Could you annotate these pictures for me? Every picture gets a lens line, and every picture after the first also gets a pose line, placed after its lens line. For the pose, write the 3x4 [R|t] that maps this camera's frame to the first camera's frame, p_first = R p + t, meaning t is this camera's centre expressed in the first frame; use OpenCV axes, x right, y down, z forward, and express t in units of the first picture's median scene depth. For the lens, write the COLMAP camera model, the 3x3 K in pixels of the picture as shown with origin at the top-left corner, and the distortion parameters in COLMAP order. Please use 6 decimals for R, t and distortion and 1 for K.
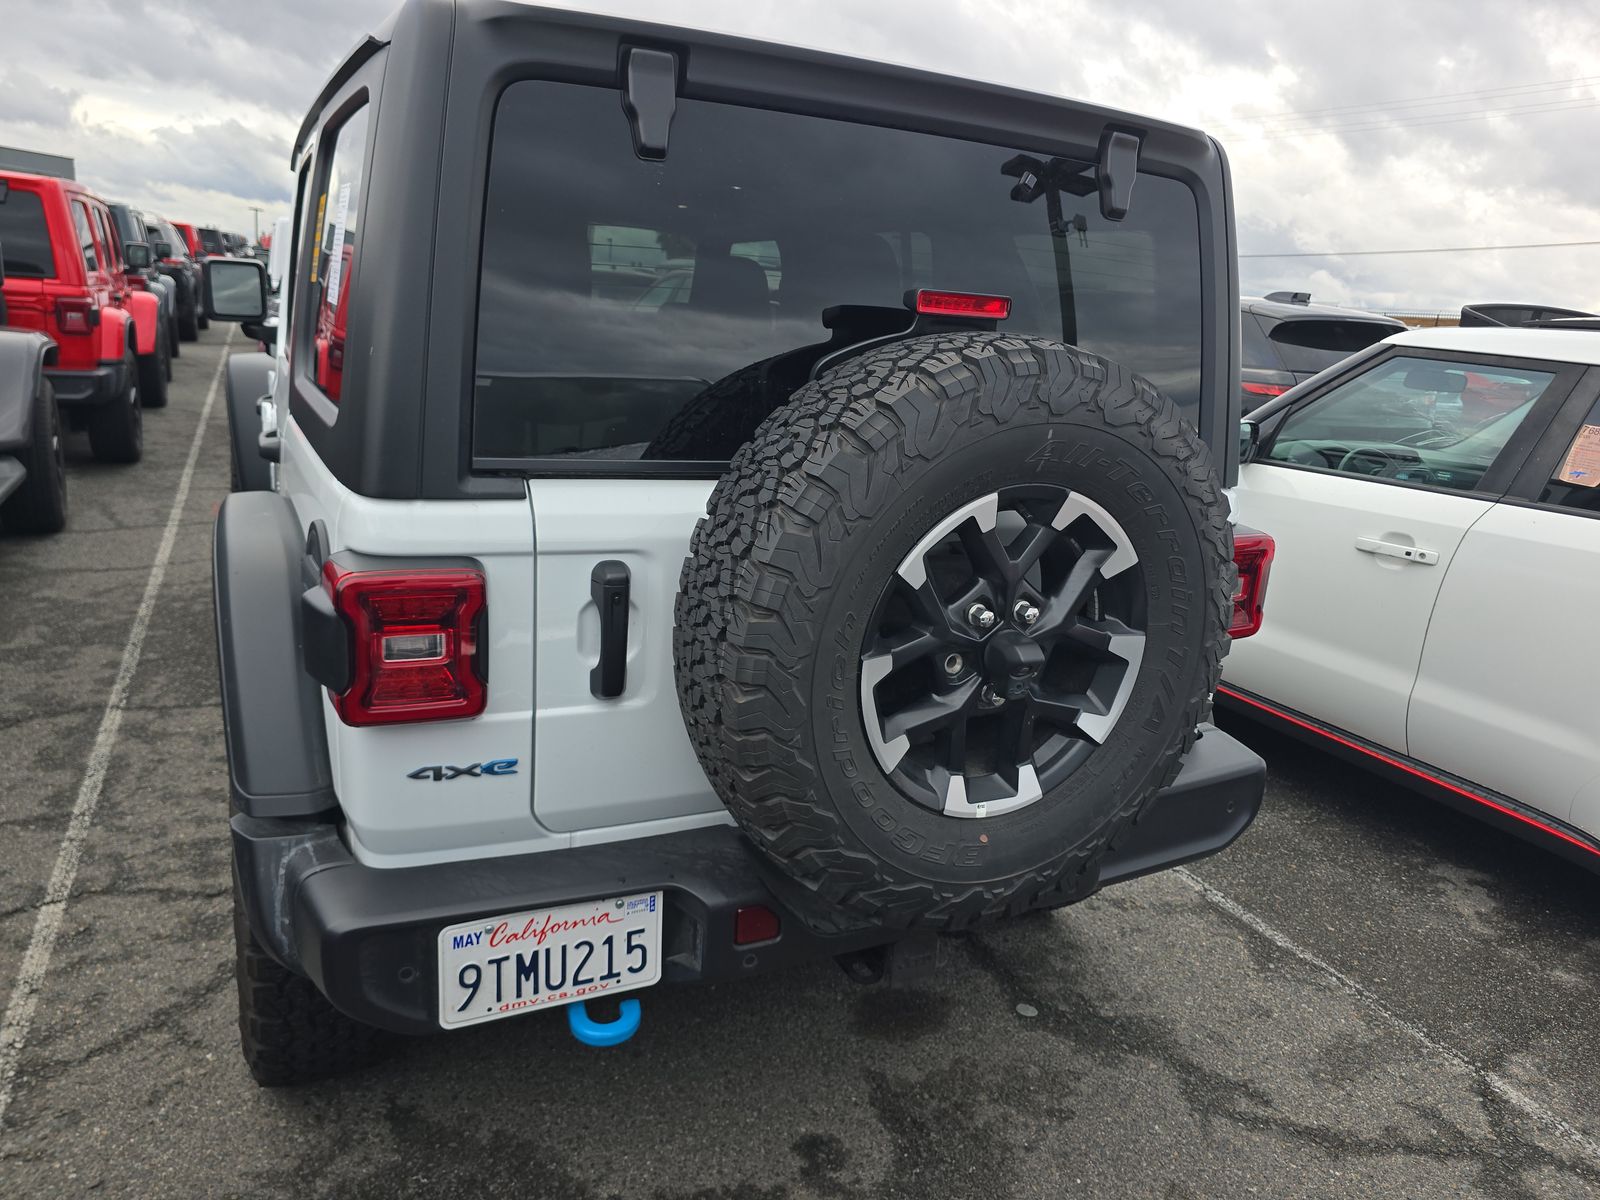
lens RADIAL K [[1083.4, 0, 804.1], [0, 1083.4, 604.4], [0, 0, 1]] dist [0.054223, -0.051200]
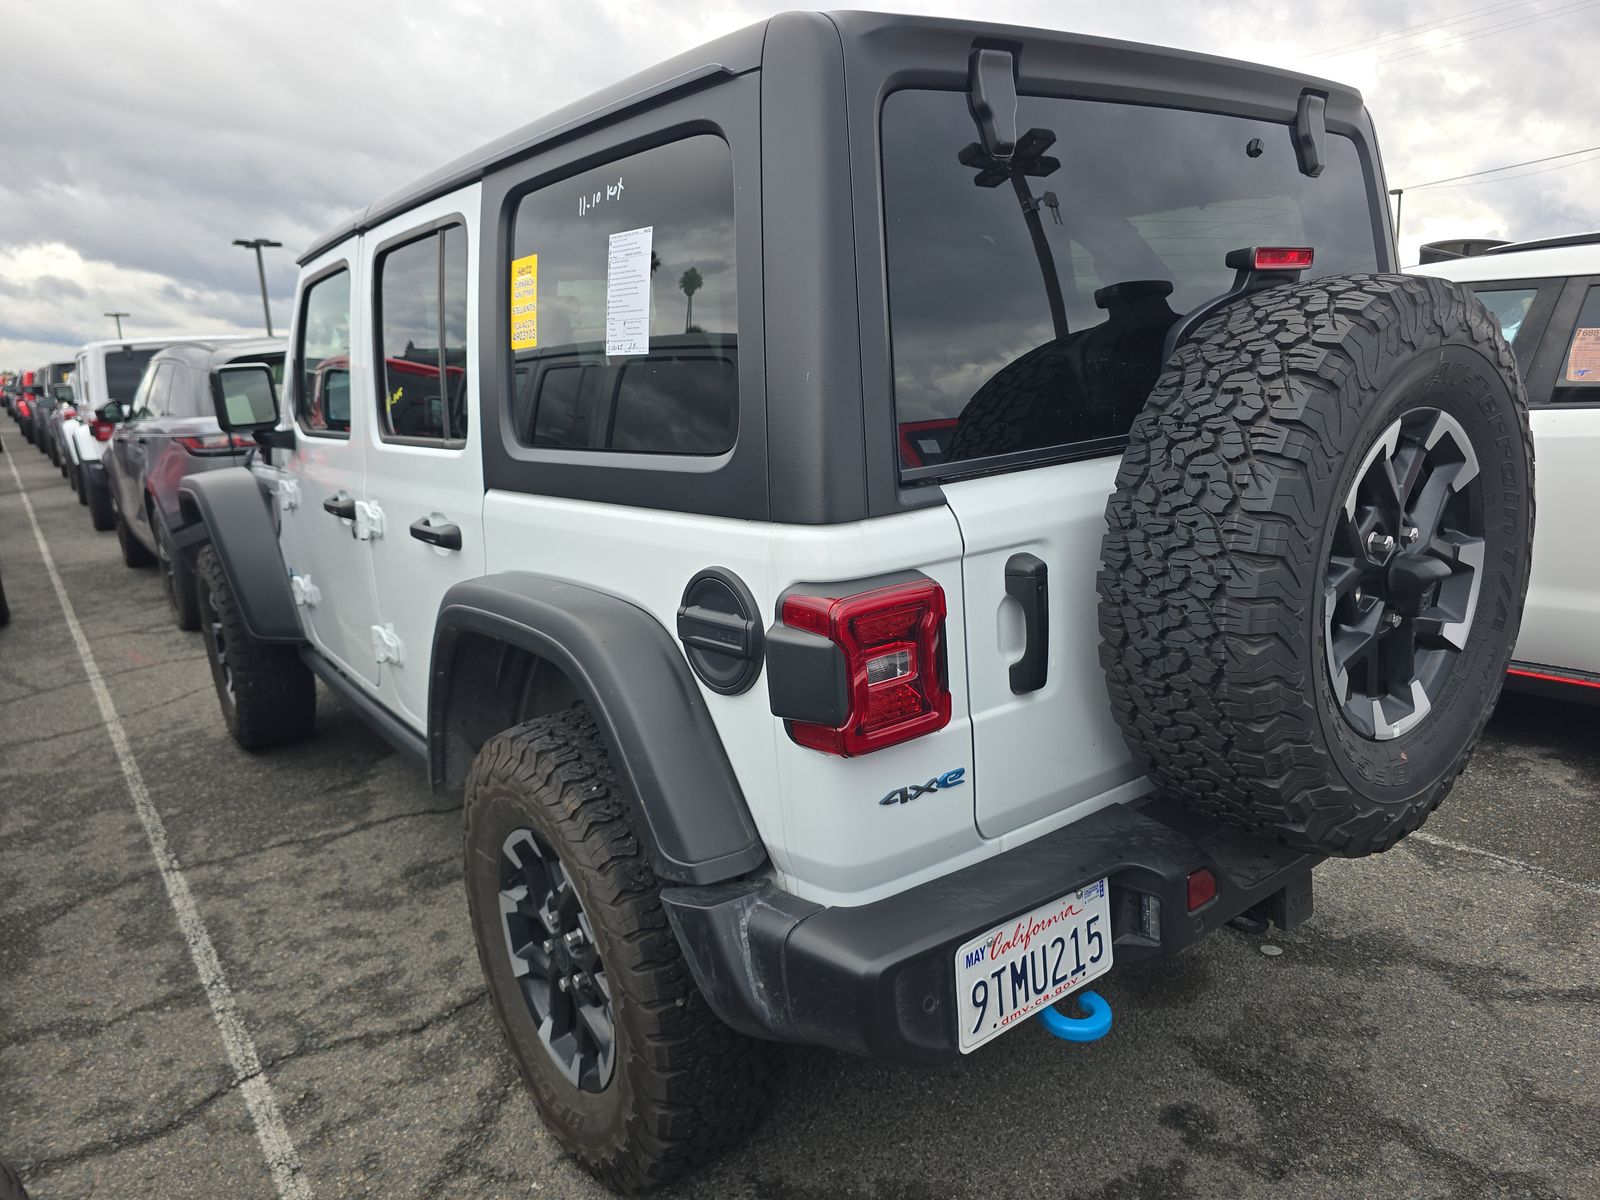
lens RADIAL K [[1083.4, 0, 806.9], [0, 1083.4, 605.0], [0, 0, 1]] dist [0.054223, -0.051200]
pose [[0.972186, -0.177542, 0.152752, -0.503817], [0.183430, 0.982709, -0.025240, -0.004085], [-0.145629, 0.052558, 0.987942, 0.040271]]
